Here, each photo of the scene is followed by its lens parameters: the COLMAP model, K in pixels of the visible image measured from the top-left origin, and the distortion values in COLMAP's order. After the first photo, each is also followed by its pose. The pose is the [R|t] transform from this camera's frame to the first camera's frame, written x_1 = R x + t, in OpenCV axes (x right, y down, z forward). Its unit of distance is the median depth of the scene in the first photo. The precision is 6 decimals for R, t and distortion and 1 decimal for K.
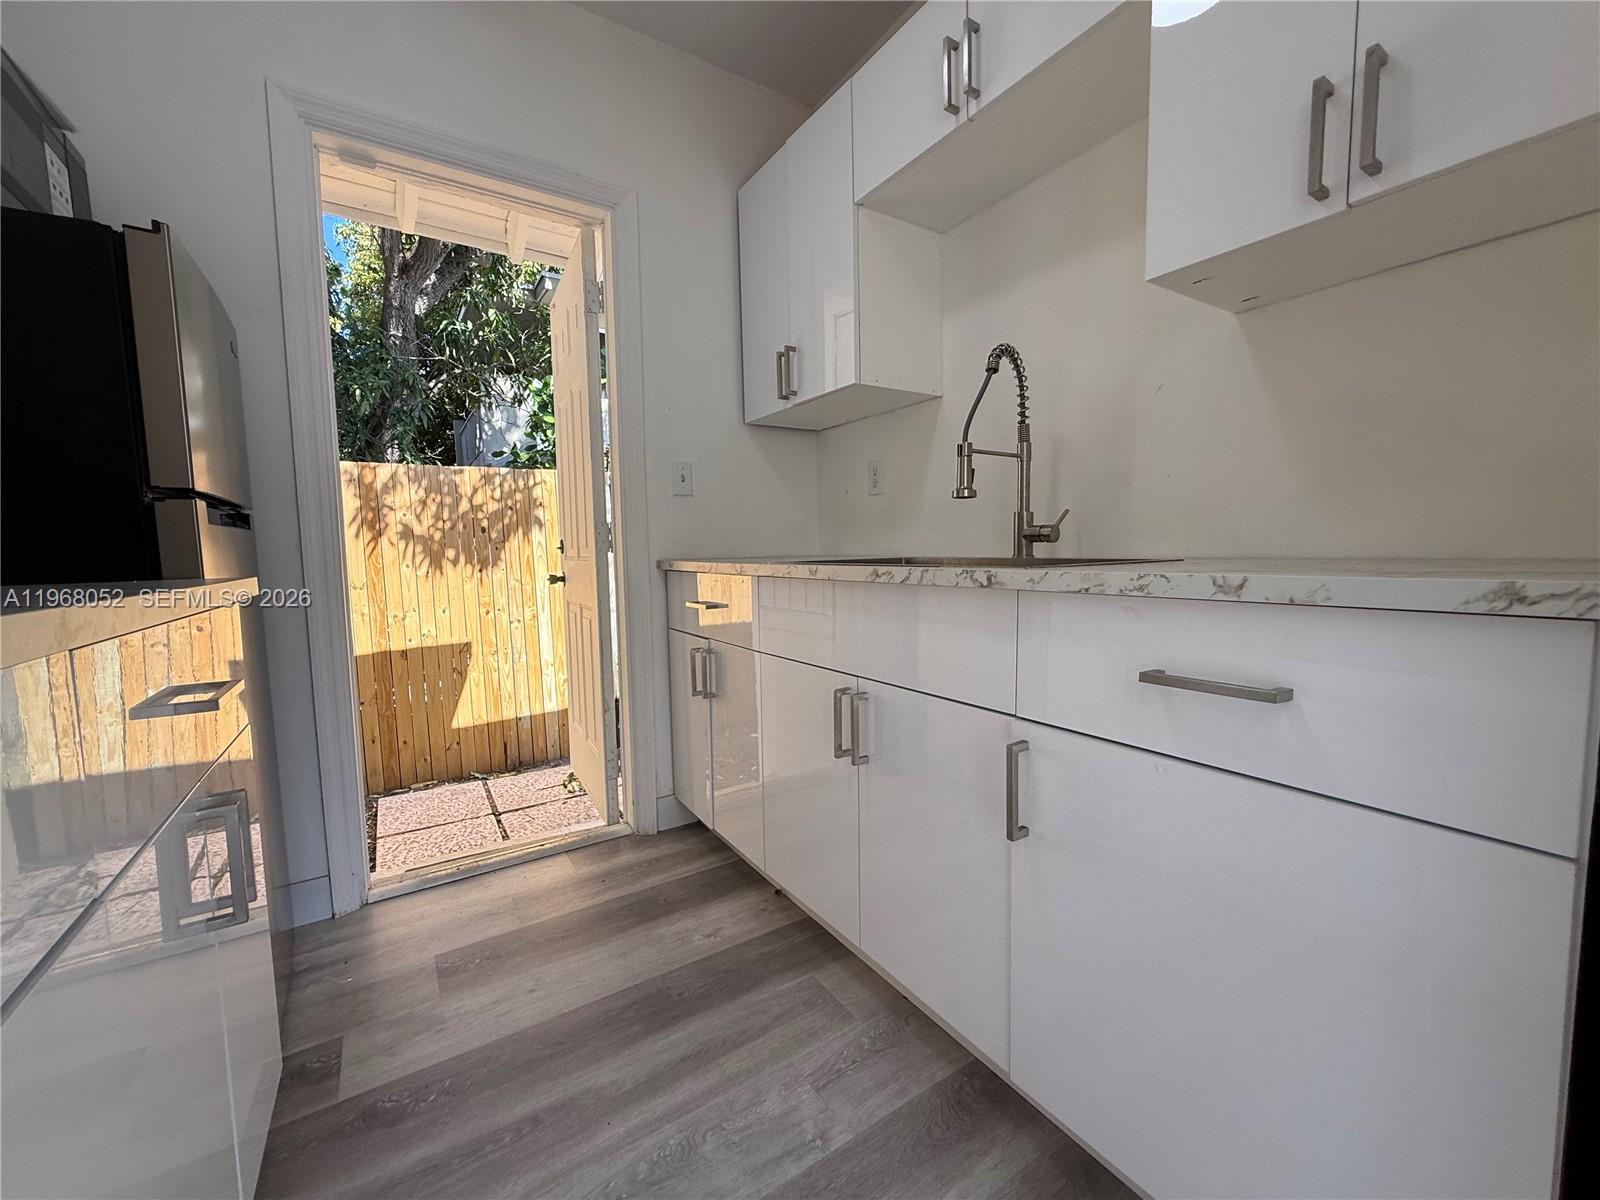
lens RADIAL K [[635.8, 0, 794.1], [0, 635.8, 602.5], [0, 0, 1]] dist [-0.002124, -0.000022]
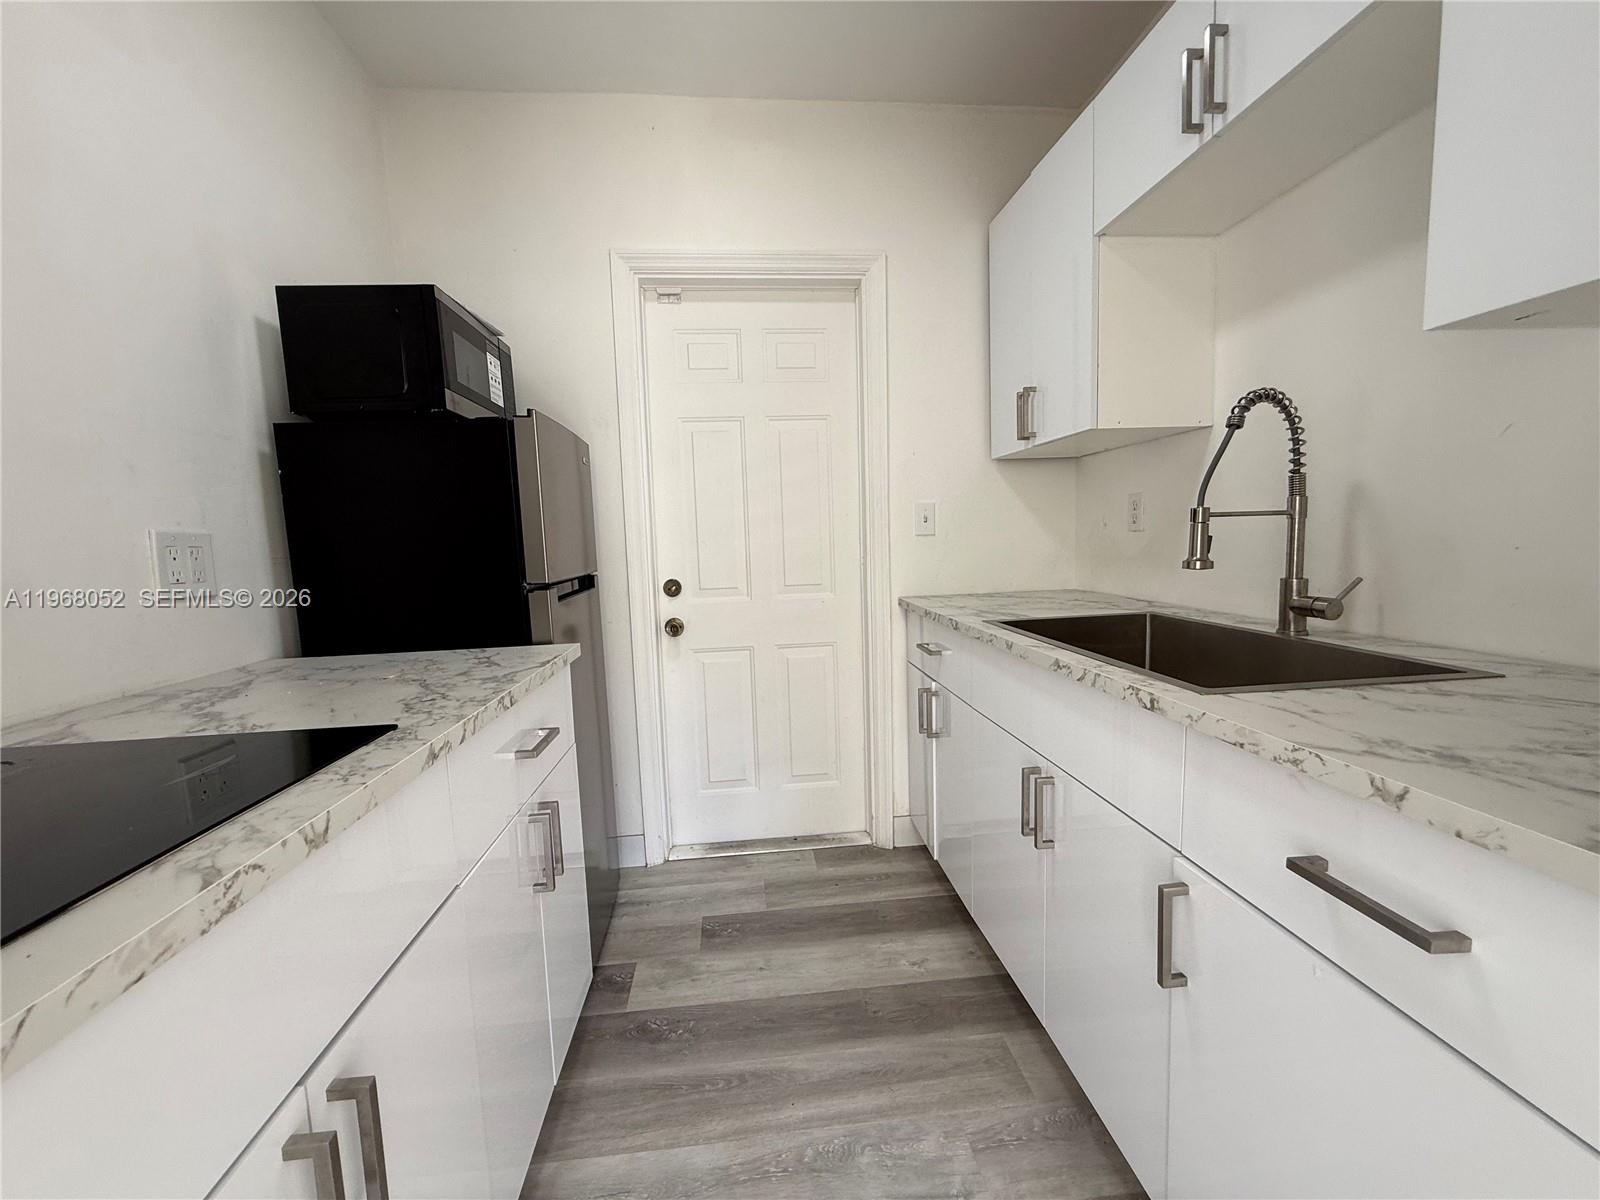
lens RADIAL K [[635.8, 0, 793.6], [0, 635.8, 600.6], [0, 0, 1]] dist [-0.002124, -0.000022]
pose [[0.886946, 0.034337, -0.460594, 0.185668], [-0.020806, 0.999191, 0.034424, -0.145166], [0.461404, -0.020949, 0.886943, -0.045315]]
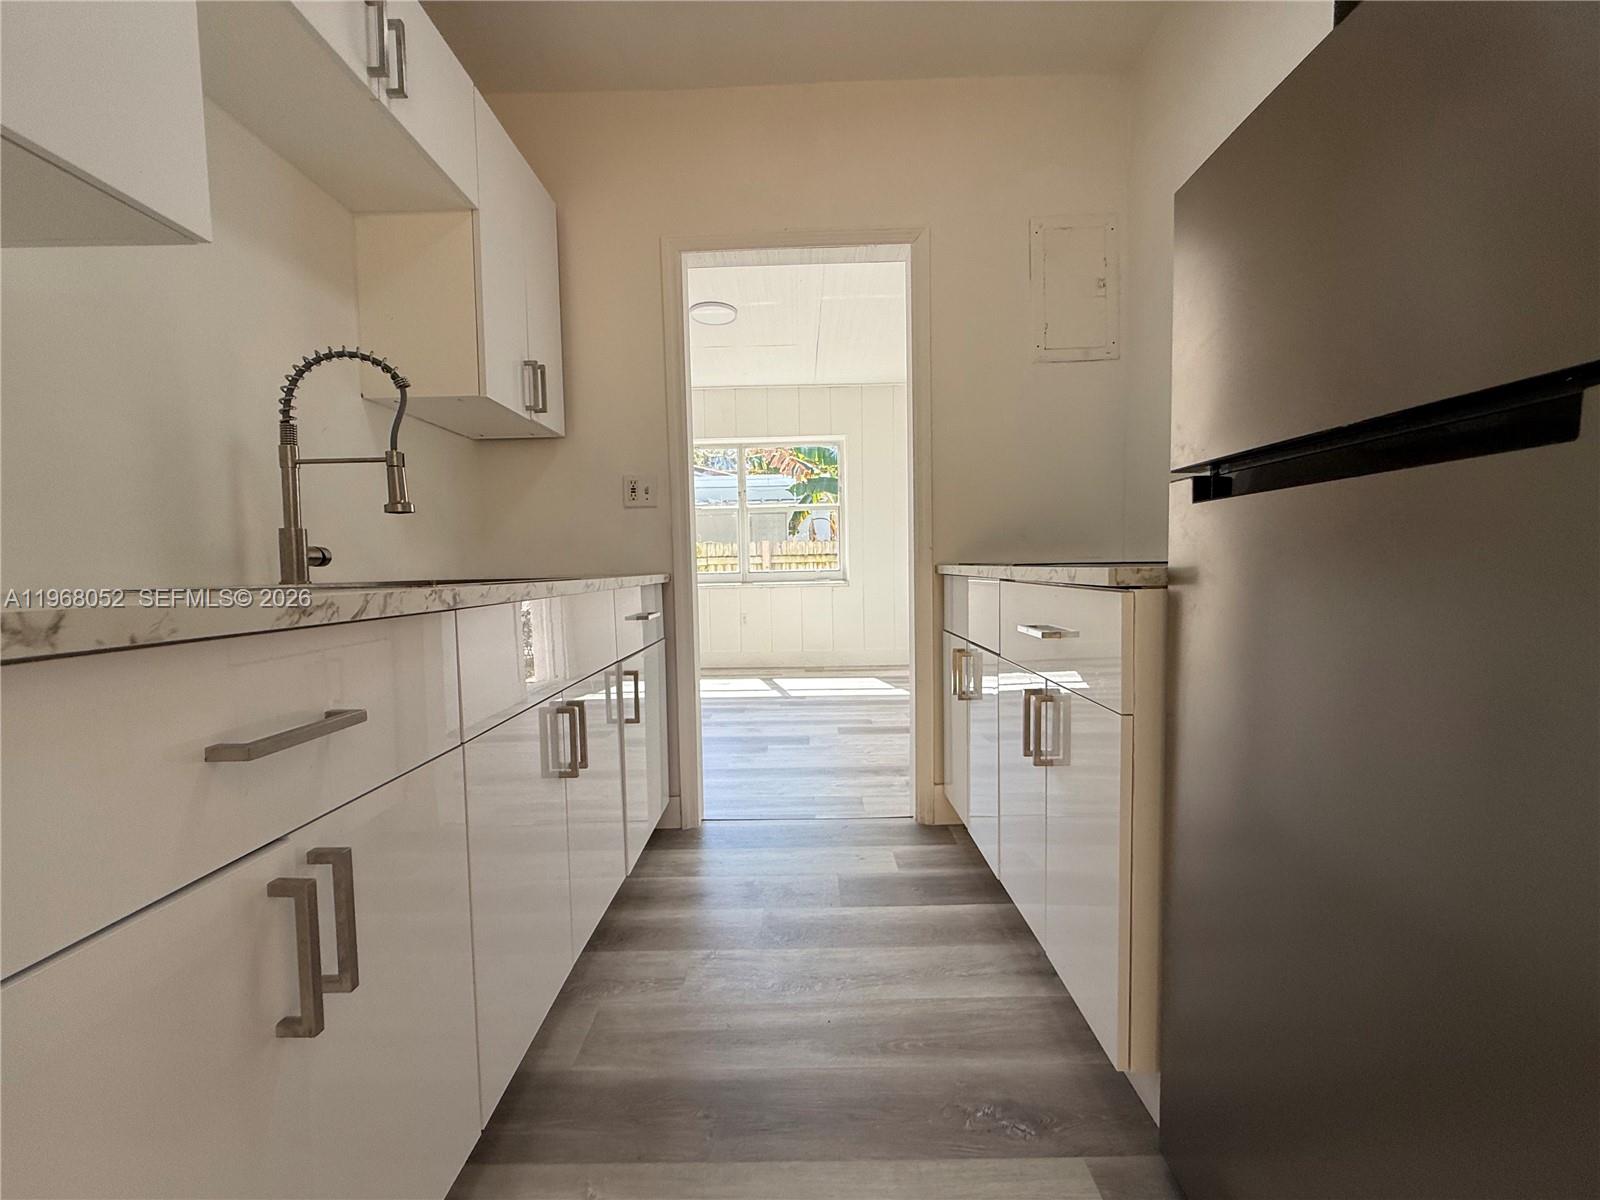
lens RADIAL K [[635.8, 0, 794.9], [0, 635.8, 600.7], [0, 0, 1]] dist [-0.002124, -0.000022]
pose [[-0.835642, 0.002505, 0.549269, -0.715688], [0.079877, 0.989914, 0.117007, -0.106107], [-0.543436, 0.141650, -0.827413, 1.519273]]
